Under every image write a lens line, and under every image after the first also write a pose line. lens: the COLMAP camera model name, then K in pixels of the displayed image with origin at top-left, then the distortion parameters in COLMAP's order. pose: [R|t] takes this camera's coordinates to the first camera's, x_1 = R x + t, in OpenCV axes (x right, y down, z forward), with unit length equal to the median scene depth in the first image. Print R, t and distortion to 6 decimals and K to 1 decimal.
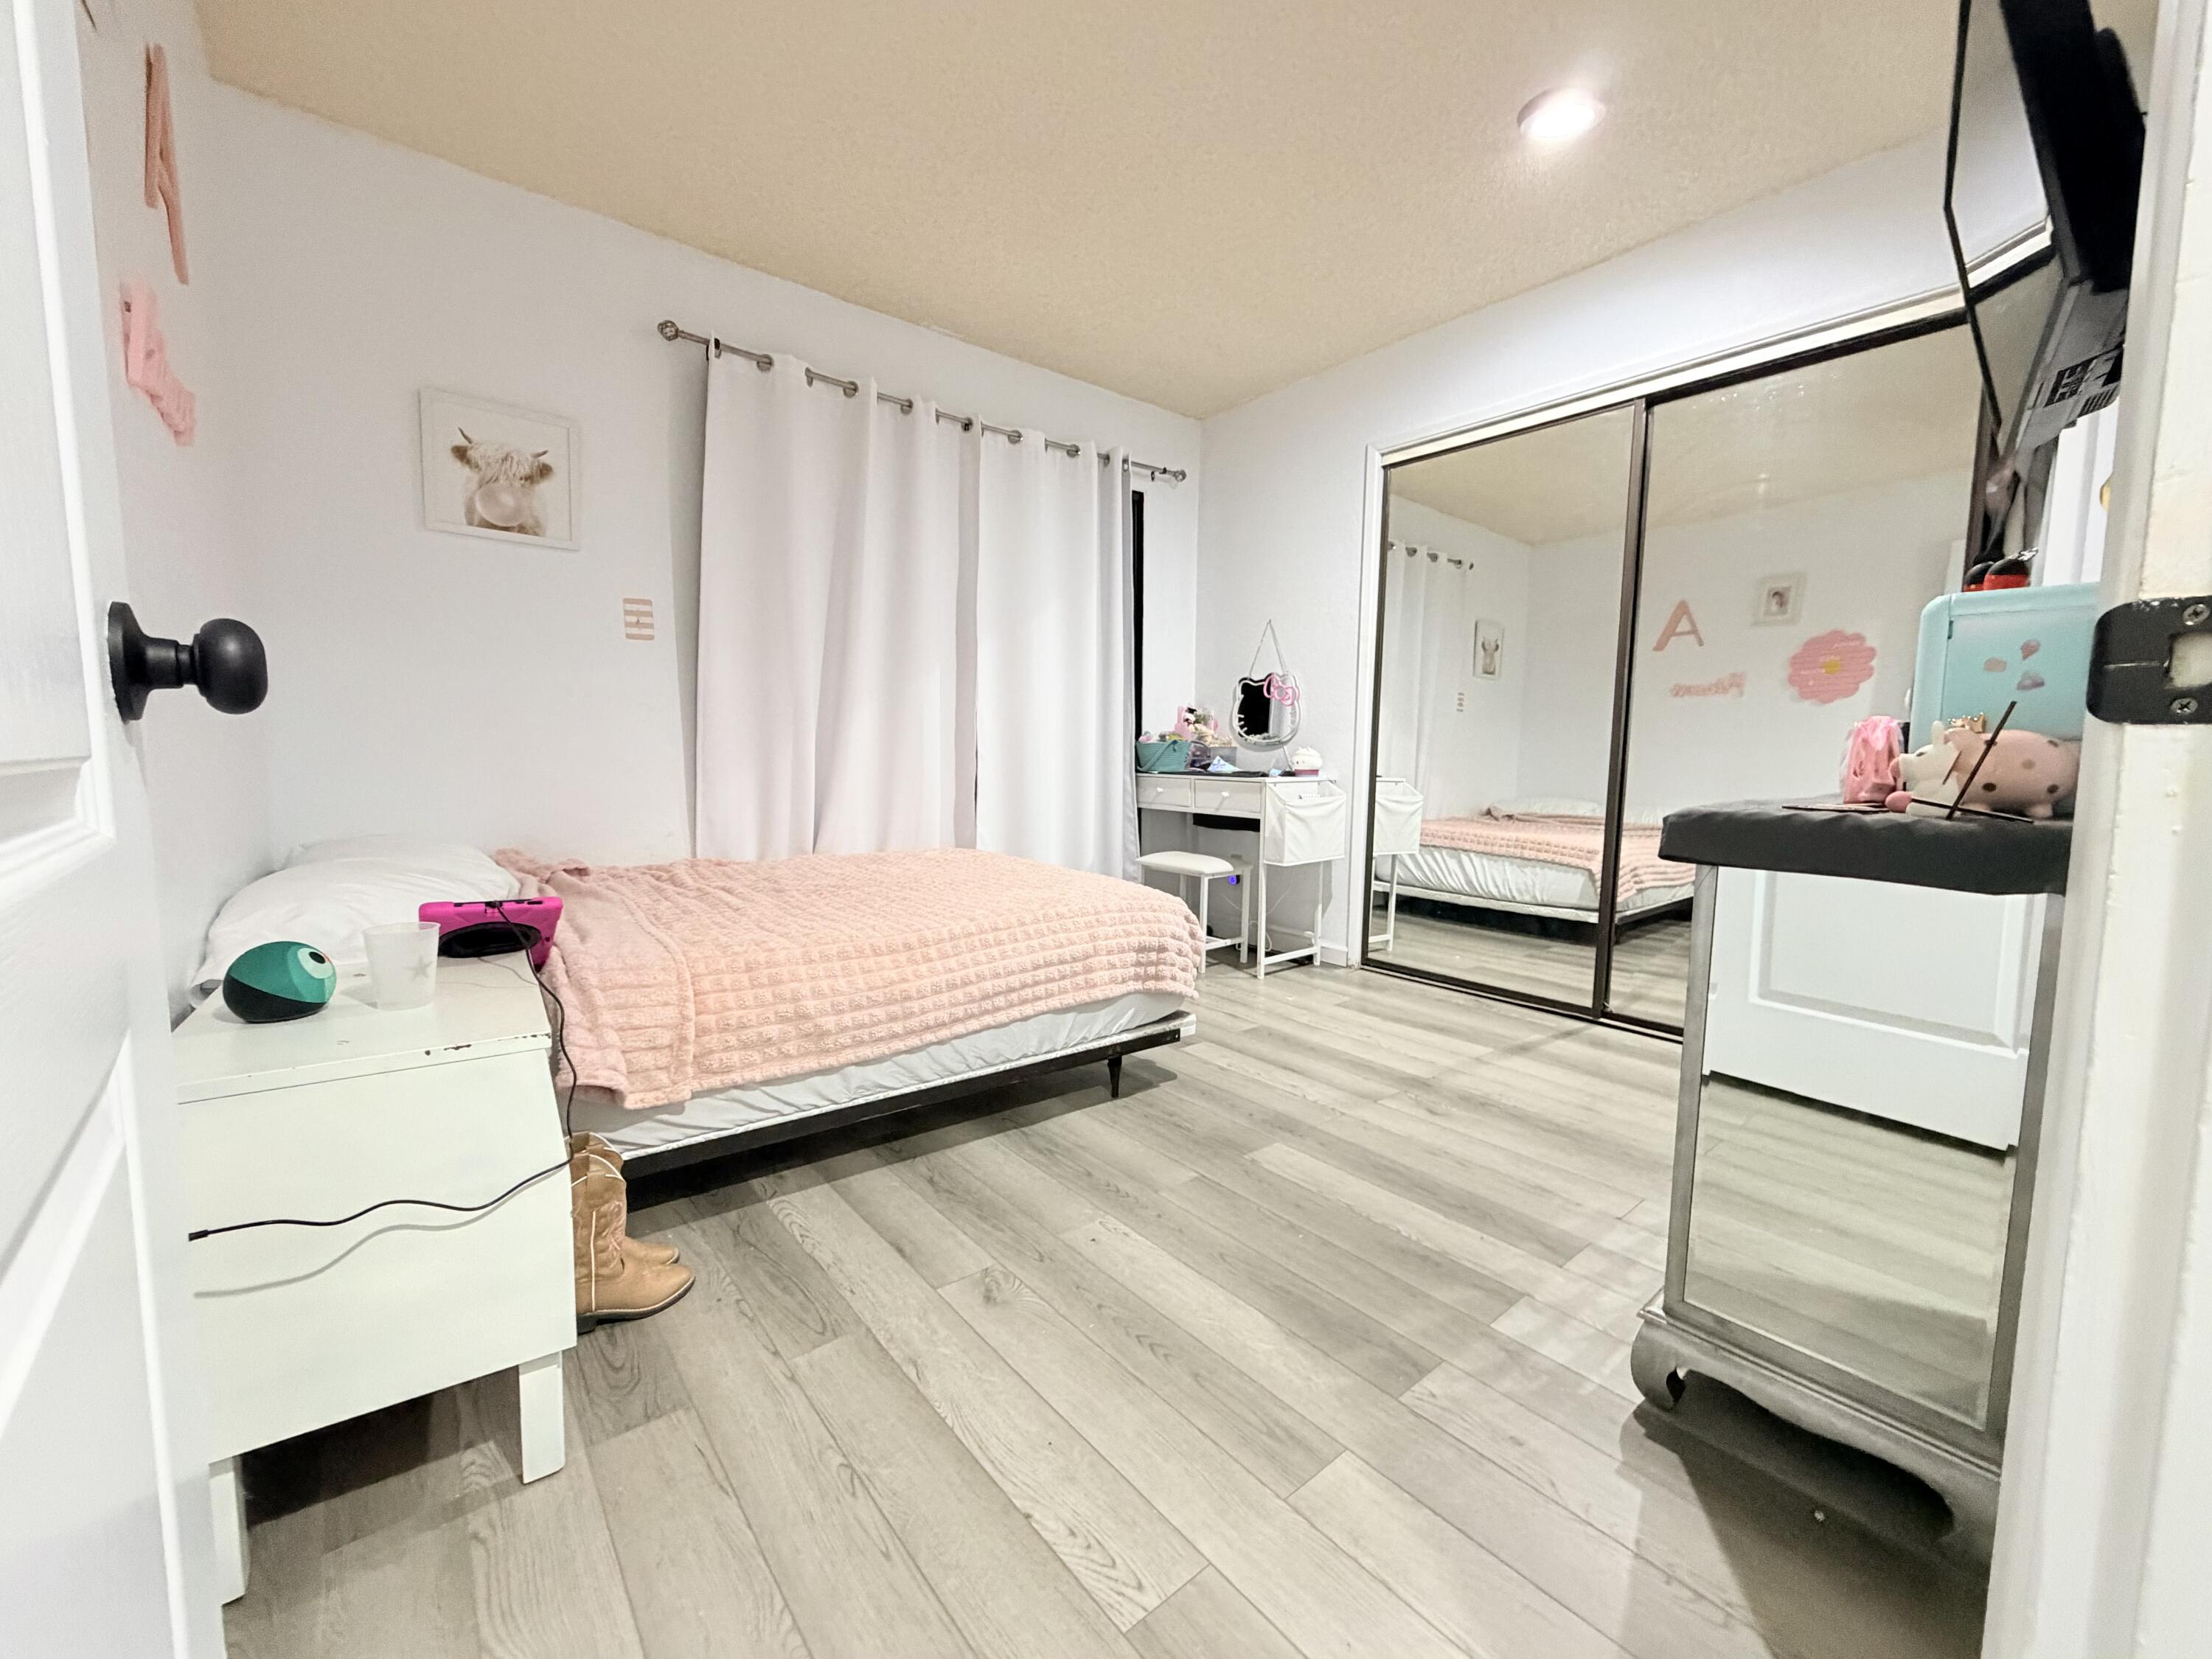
lens RADIAL K [[878.1, 0, 1098.5], [0, 878.1, 829.0], [0, 0, 1]] dist [-0.000519, -0.000143]
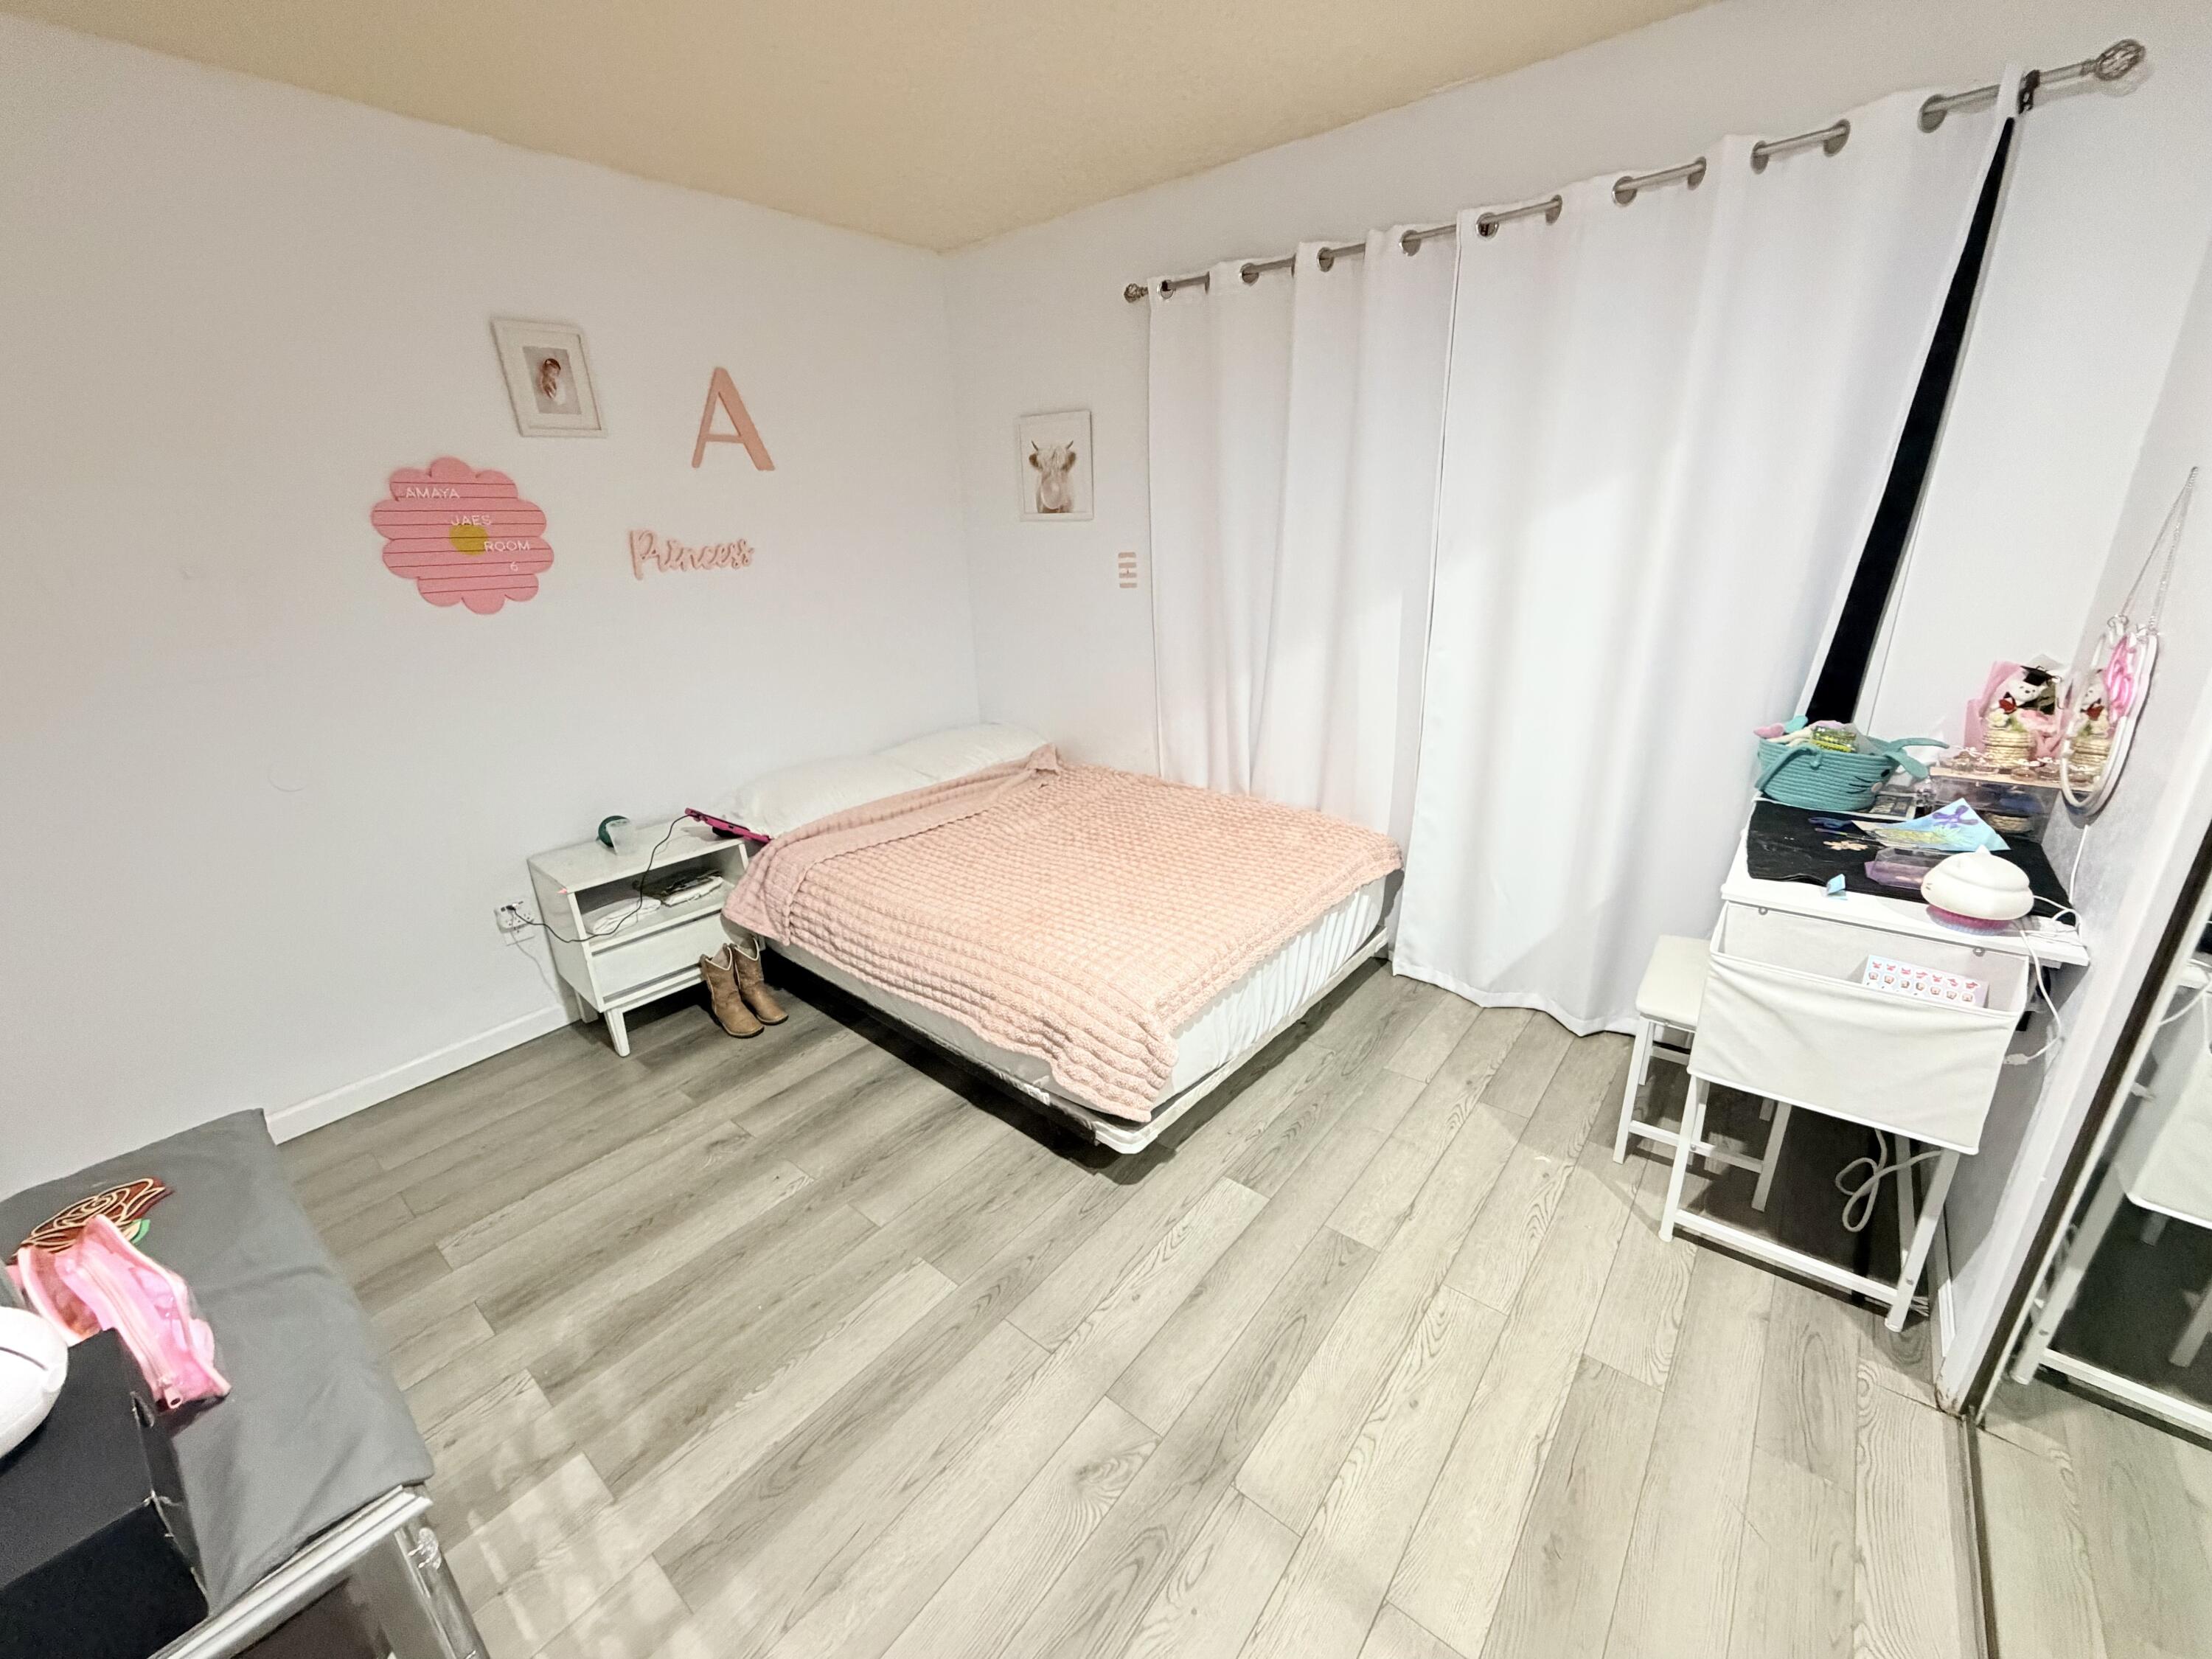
lens RADIAL K [[878.1, 0, 1098.5], [0, 878.1, 829.0], [0, 0, 1]] dist [-0.000519, -0.000143]
pose [[0.198464, 0.309433, -0.929980, 0.802095], [-0.047233, 0.950772, 0.306271, -0.316966], [0.978969, -0.016858, 0.203310, 0.845035]]
